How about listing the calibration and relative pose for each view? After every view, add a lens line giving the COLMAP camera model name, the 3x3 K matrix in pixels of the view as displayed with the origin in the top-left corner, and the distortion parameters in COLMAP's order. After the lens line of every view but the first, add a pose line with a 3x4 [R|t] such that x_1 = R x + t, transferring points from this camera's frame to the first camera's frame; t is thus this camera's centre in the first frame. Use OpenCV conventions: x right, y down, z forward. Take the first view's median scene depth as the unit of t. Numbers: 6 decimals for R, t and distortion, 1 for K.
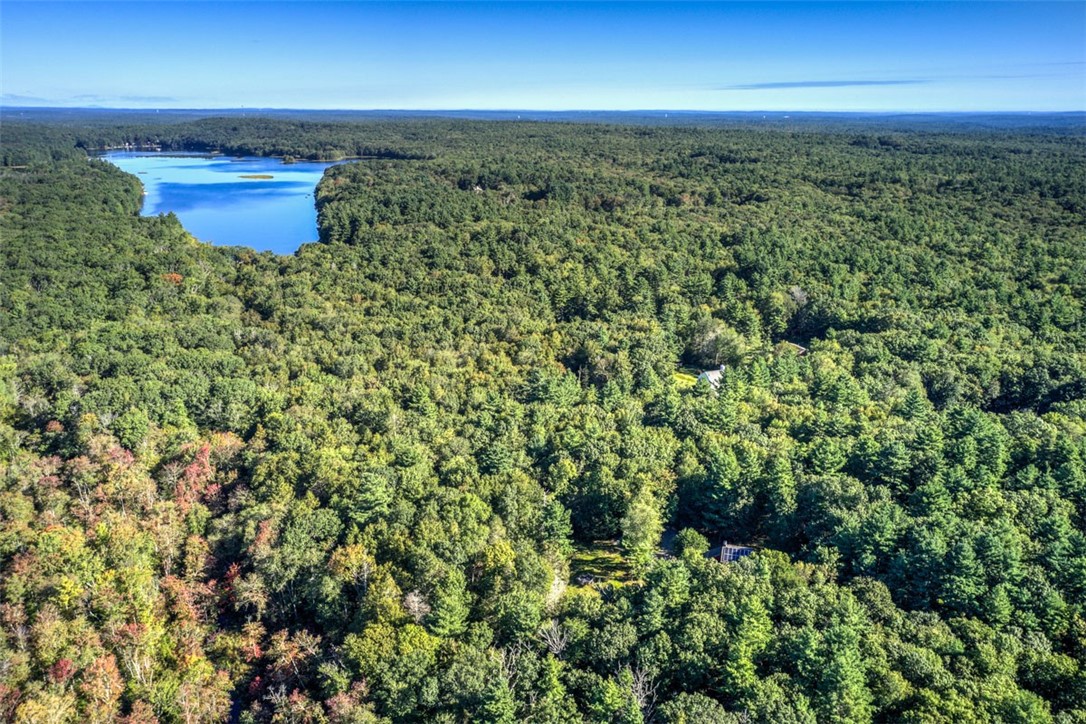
lens RADIAL K [[826.5, 0, 543.3], [0, 826.5, 362.3], [0, 0, 1]] dist [0.001628, -0.003526]
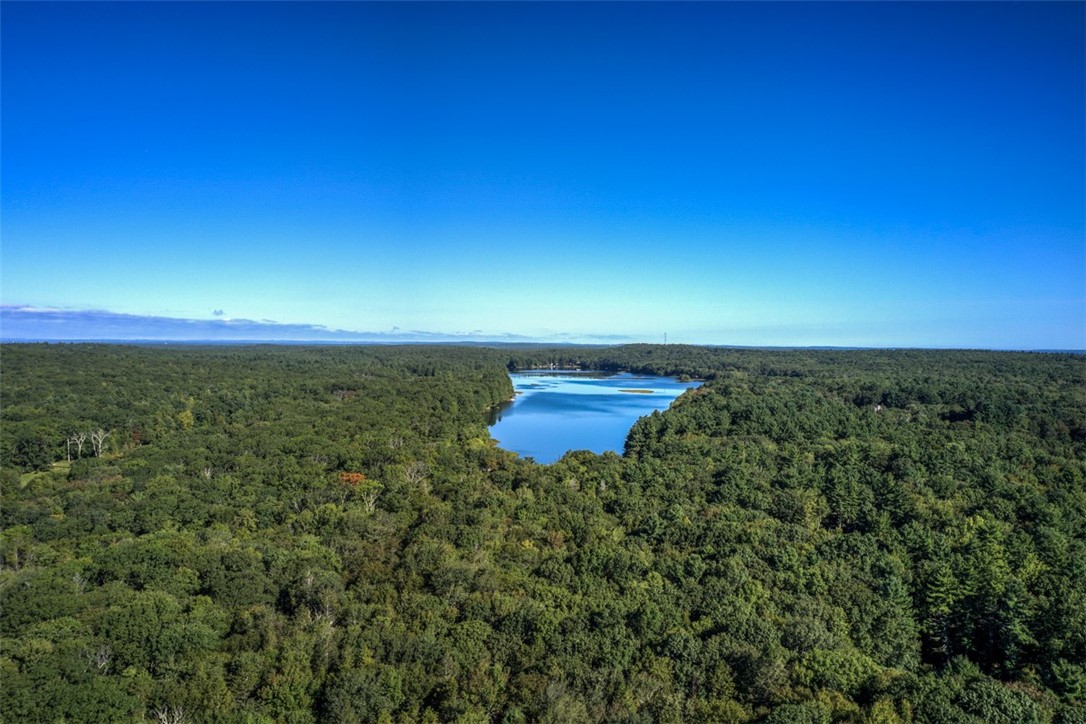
lens RADIAL K [[826.5, 0, 541.9], [0, 826.5, 361.2], [0, 0, 1]] dist [0.001628, -0.003526]
pose [[0.872376, 0.014908, -0.488608, 0.041045], [-0.149222, 0.959947, -0.237137, -0.049703], [0.465503, 0.279784, 0.839659, 0.404461]]
